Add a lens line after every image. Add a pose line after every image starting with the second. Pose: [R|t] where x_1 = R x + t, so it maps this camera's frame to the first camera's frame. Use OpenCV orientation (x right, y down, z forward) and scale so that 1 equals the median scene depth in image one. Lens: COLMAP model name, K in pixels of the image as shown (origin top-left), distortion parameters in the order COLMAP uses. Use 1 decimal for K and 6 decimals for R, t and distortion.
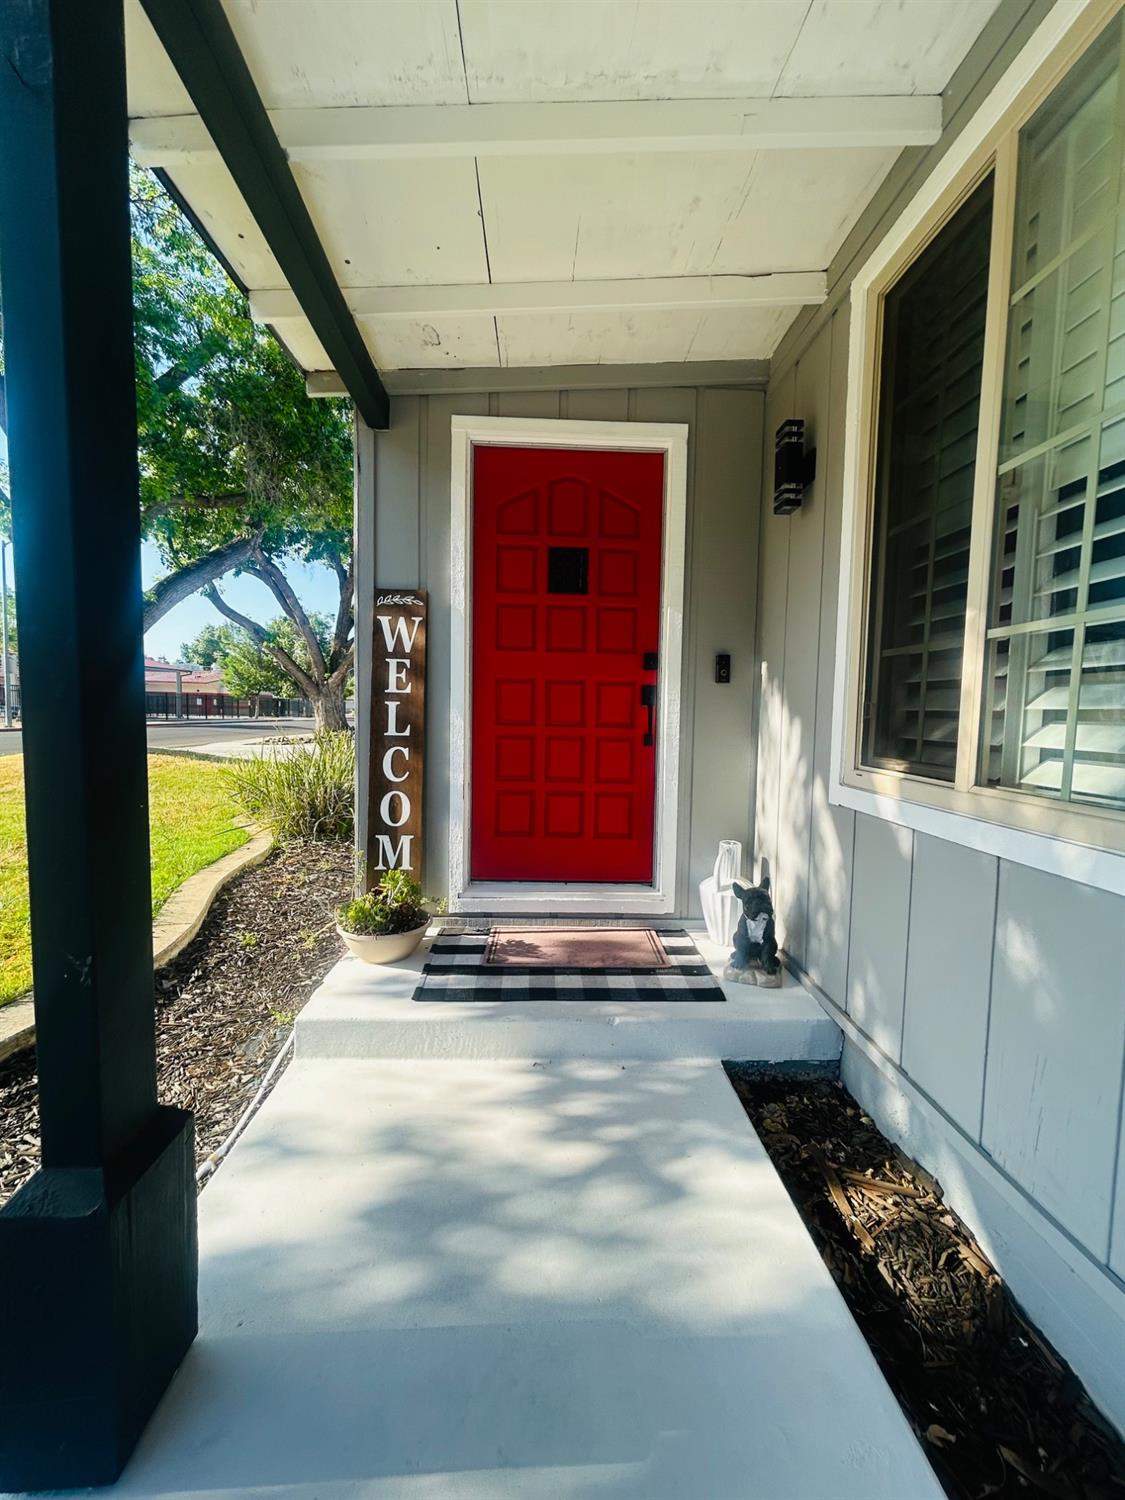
lens RADIAL K [[604.5, 0, 562.4], [0, 604.5, 752.4], [0, 0, 1]] dist [-0.000403, -0.000059]
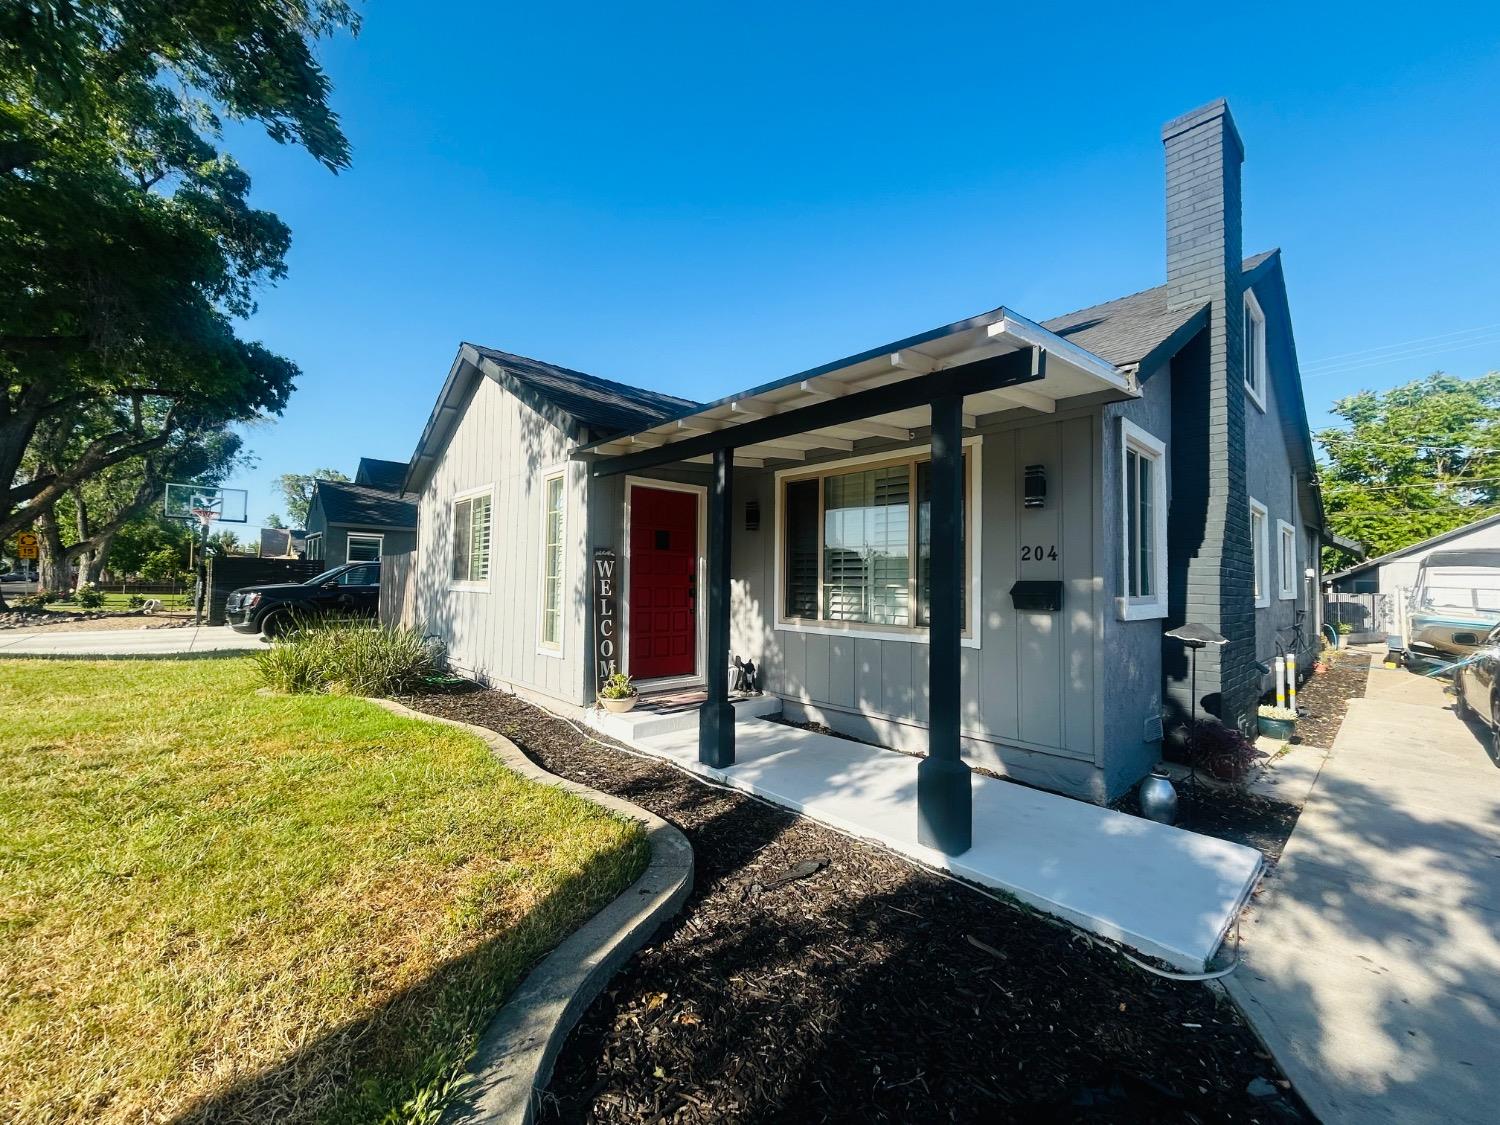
lens RADIAL K [[604.5, 0, 747.8], [0, 604.5, 562.0], [0, 0, 1]] dist [-0.000403, -0.000059]
pose [[0.766431, 0.011662, 0.642220, -1.291526], [0.047845, 0.996021, -0.075185, -0.029297], [-0.640542, 0.088351, 0.762824, -1.020535]]
